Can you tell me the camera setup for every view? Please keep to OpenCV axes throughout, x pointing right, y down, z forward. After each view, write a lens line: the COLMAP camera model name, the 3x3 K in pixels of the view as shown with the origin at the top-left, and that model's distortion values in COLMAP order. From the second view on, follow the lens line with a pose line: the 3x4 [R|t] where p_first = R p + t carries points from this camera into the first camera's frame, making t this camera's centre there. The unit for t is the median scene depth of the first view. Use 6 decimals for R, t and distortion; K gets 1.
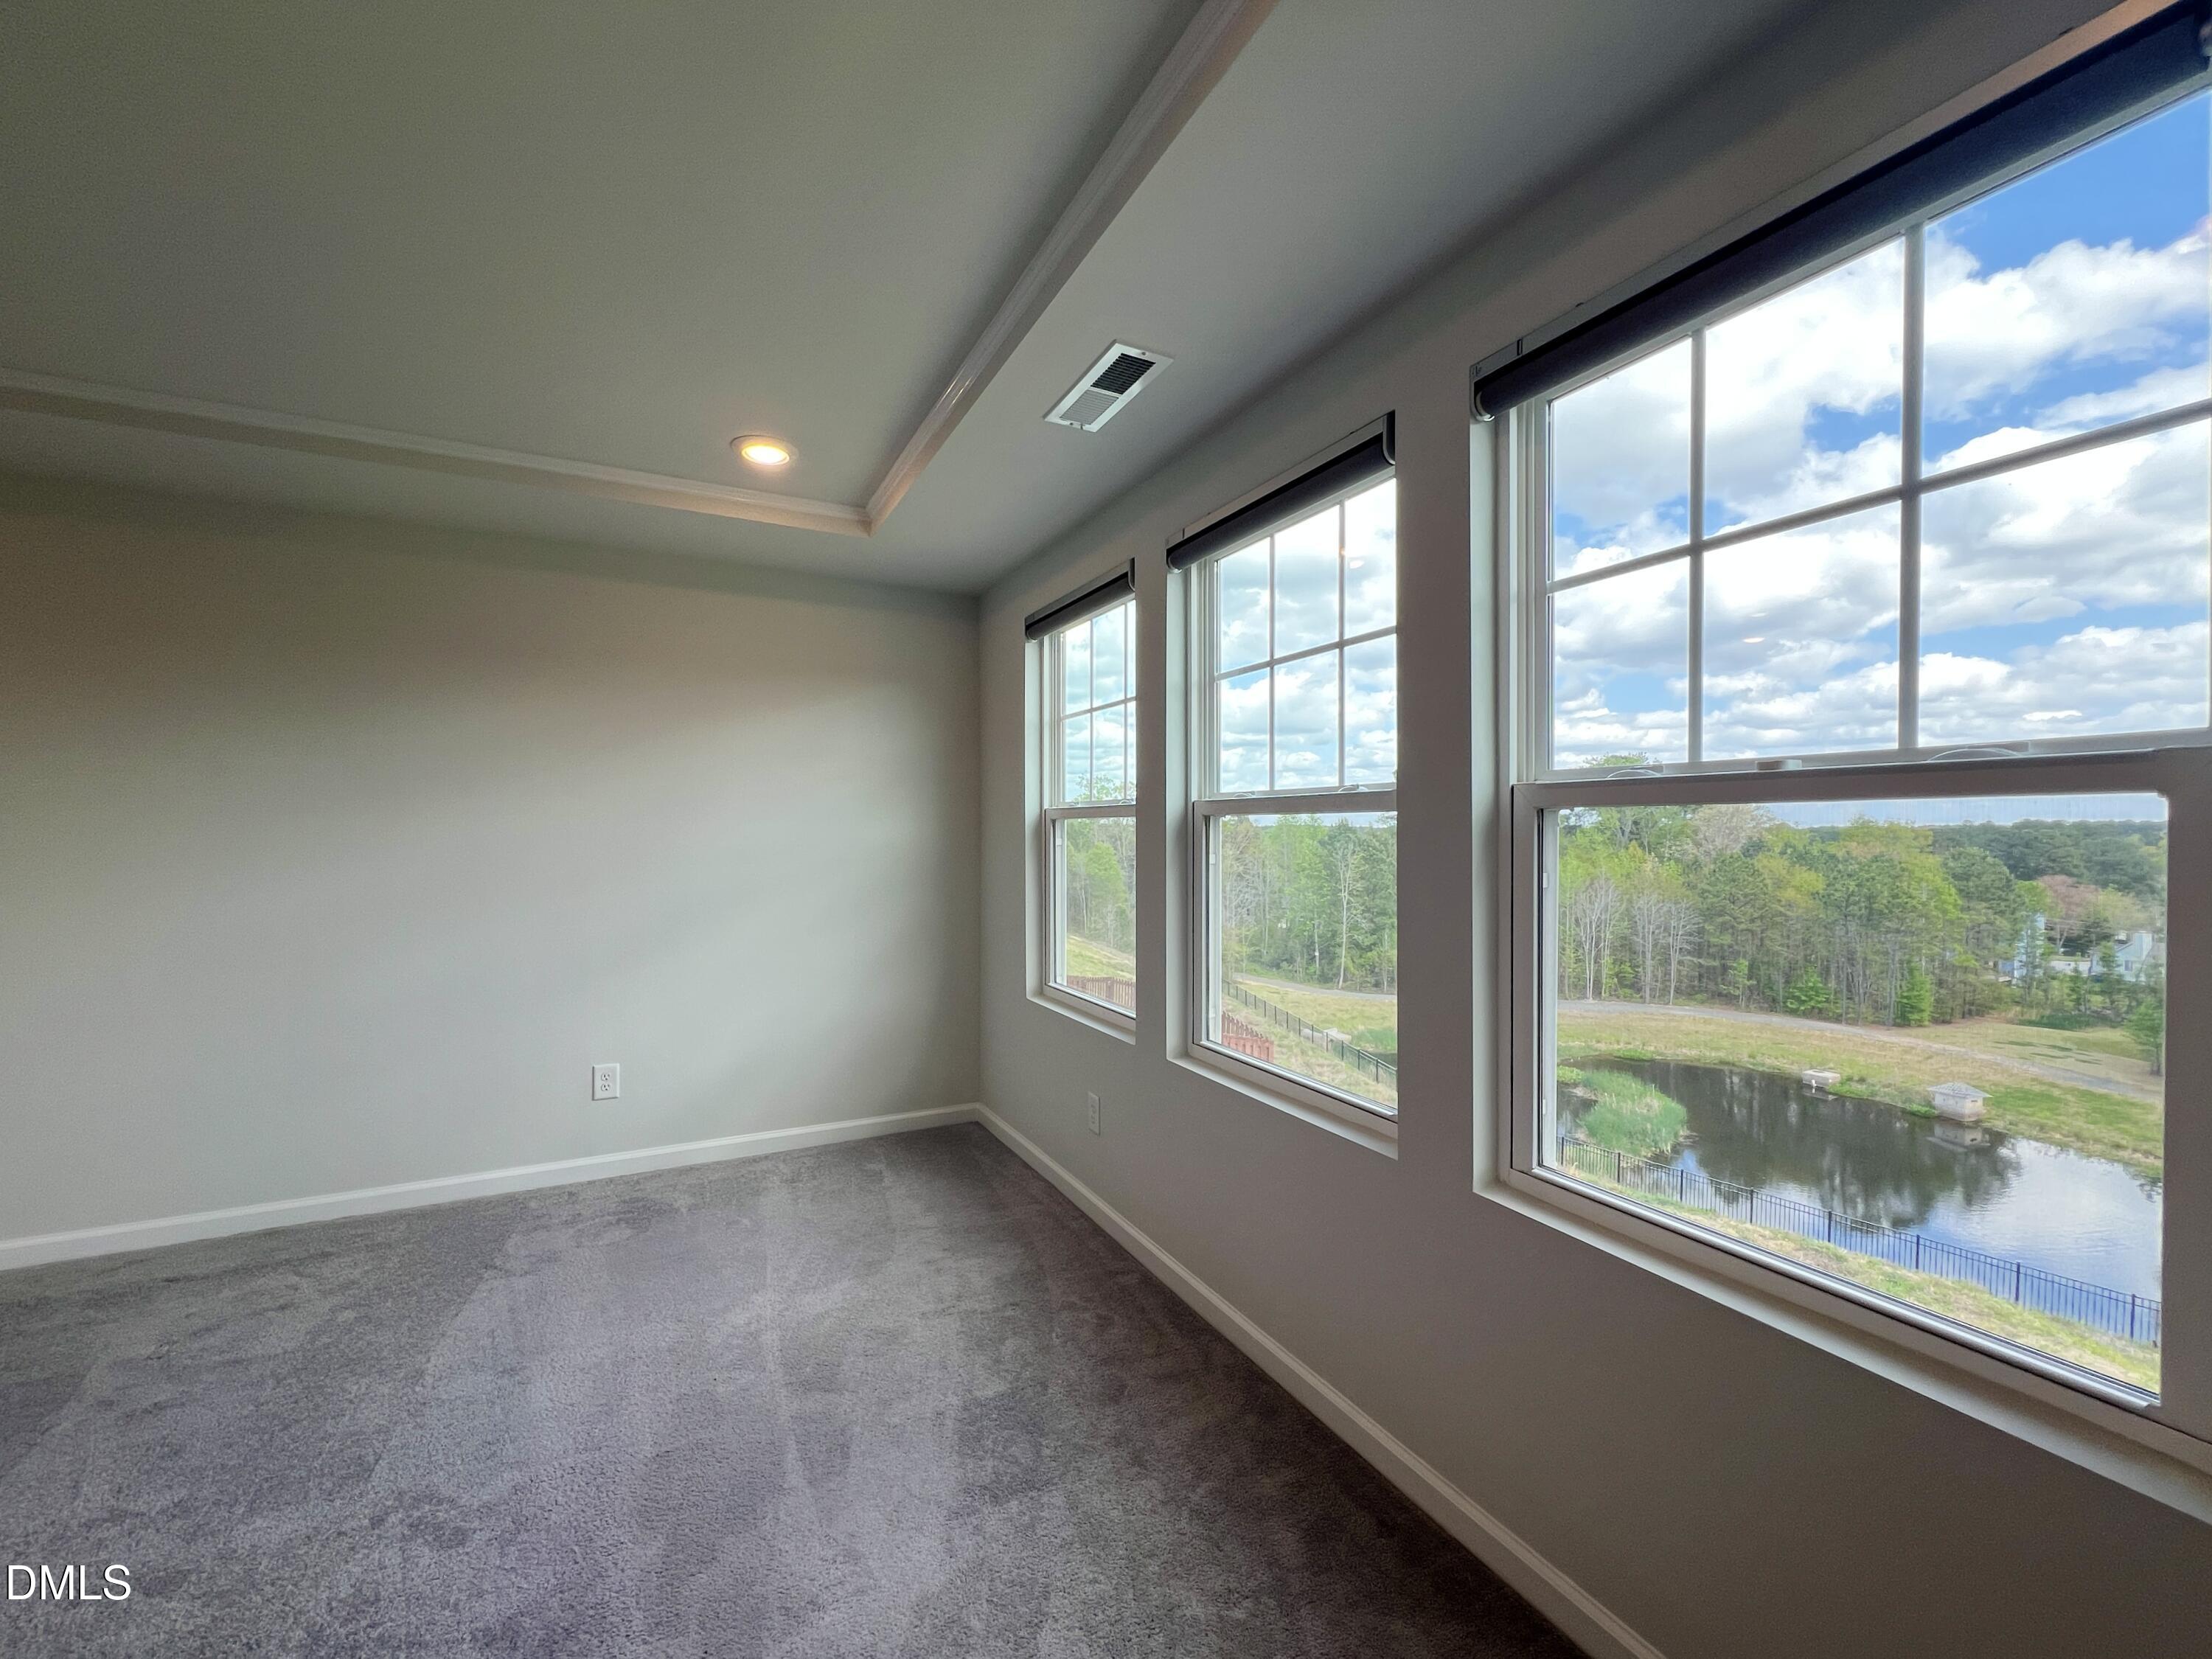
lens RADIAL K [[896.8, 0, 1110.7], [0, 896.8, 840.6], [0, 0, 1]] dist [-0.001551, 0.000363]
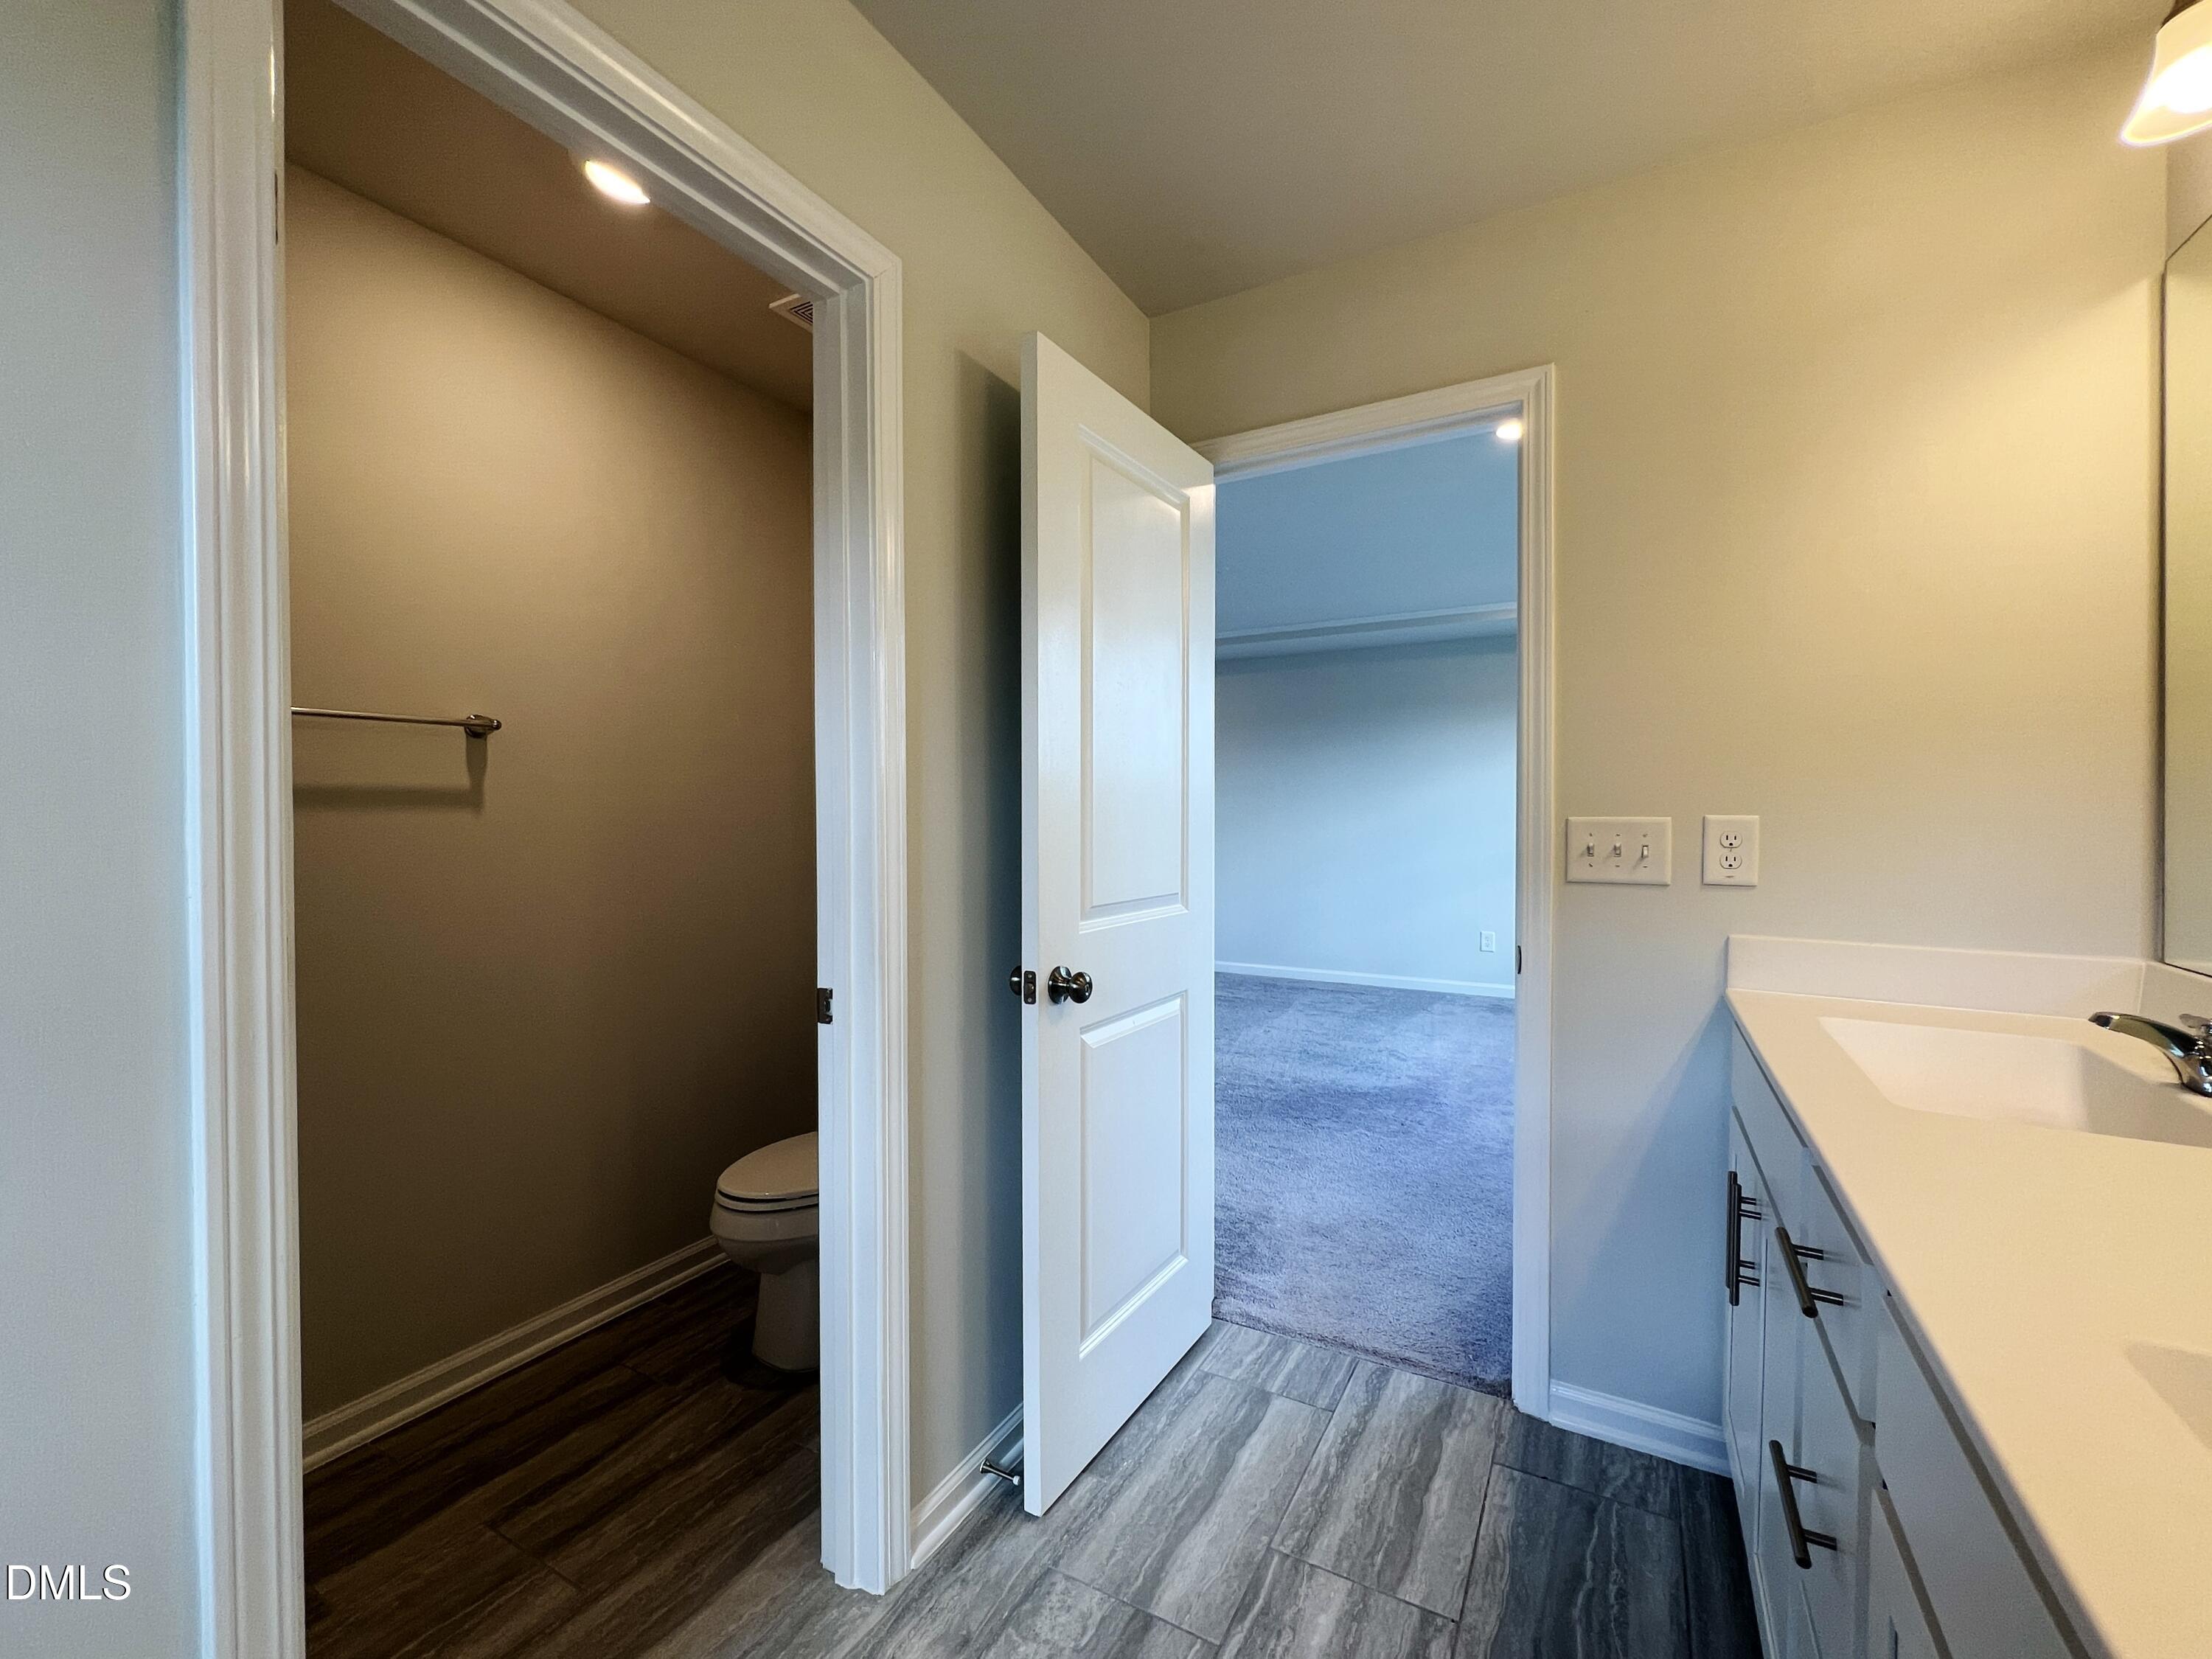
lens RADIAL K [[904.9, 0, 1113.2], [0, 904.9, 821.1], [0, 0, 1]] dist [-0.016275, 0.000532]
pose [[0.547784, 0.009059, -0.836571, 0.035436], [-0.012746, 0.999916, 0.002482, 0.003202], [0.836523, 0.009303, 0.547853, -0.040936]]
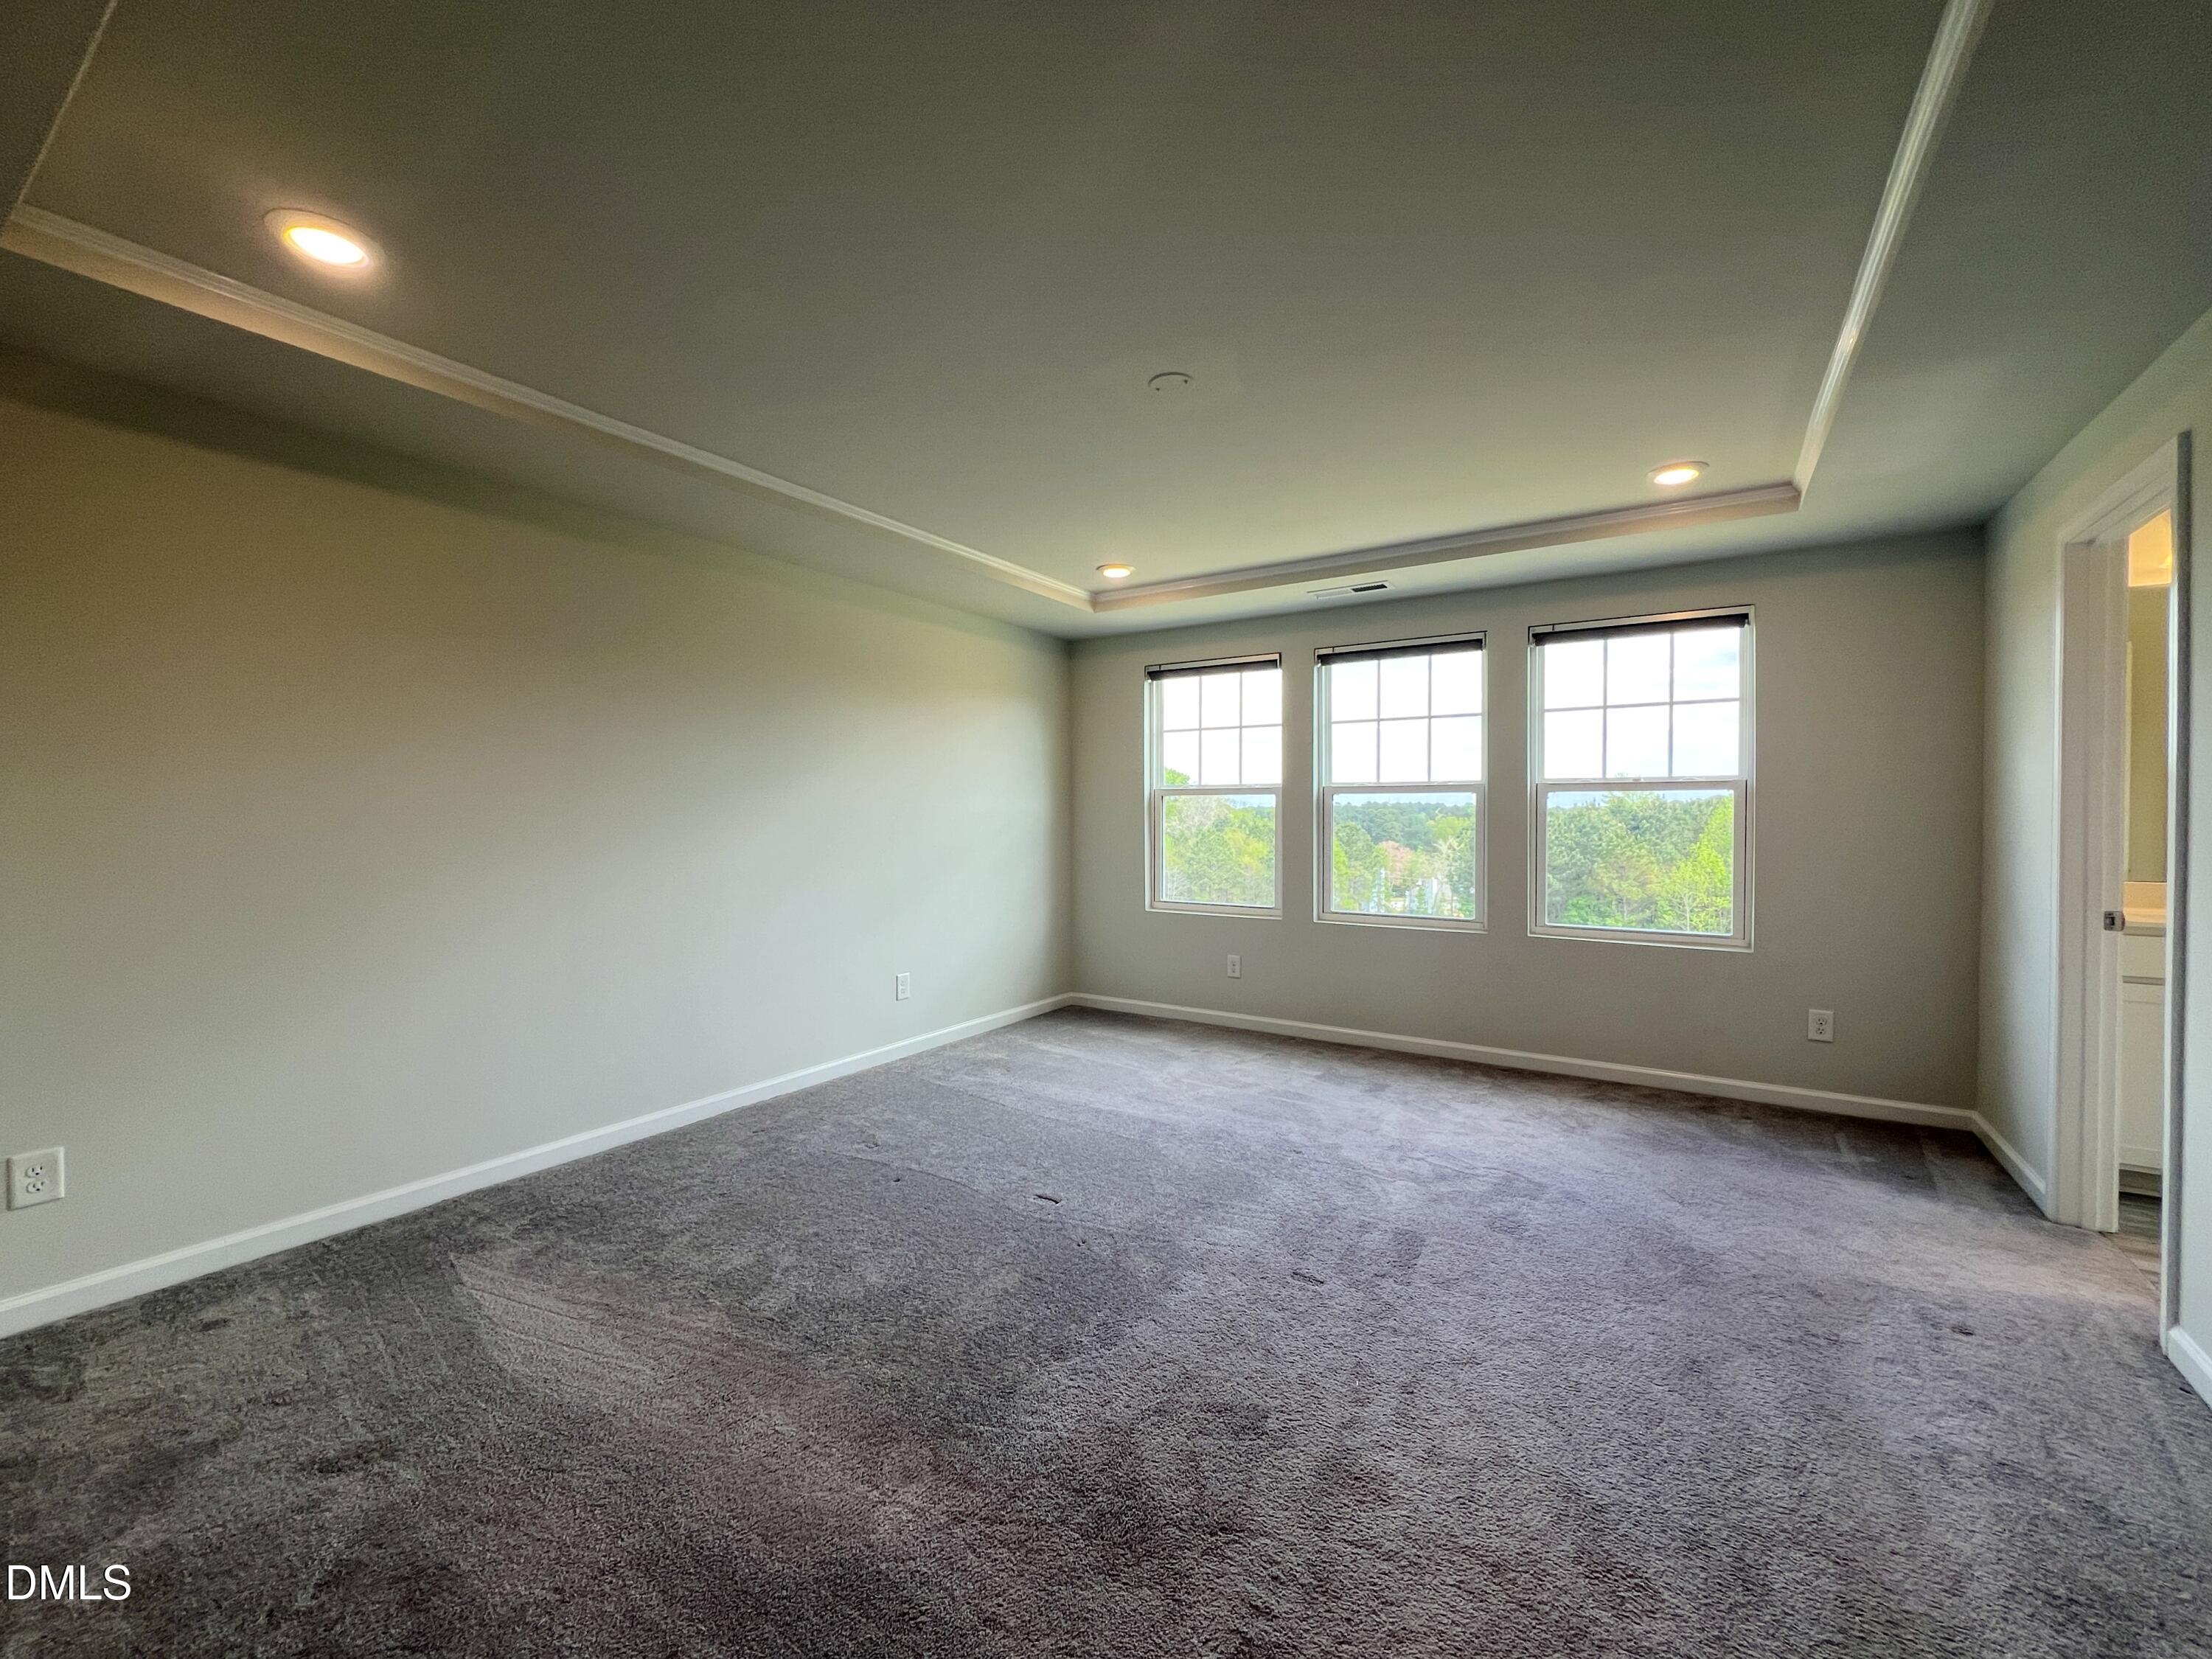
lens RADIAL K [[904.9, 0, 1113.2], [0, 904.9, 821.1], [0, 0, 1]] dist [-0.016275, 0.000532]
pose [[0.864841, -0.007602, 0.501988, -0.069215], [0.007616, 0.999969, 0.002021, 0.001308], [-0.501987, 0.002076, 0.864872, -0.024335]]
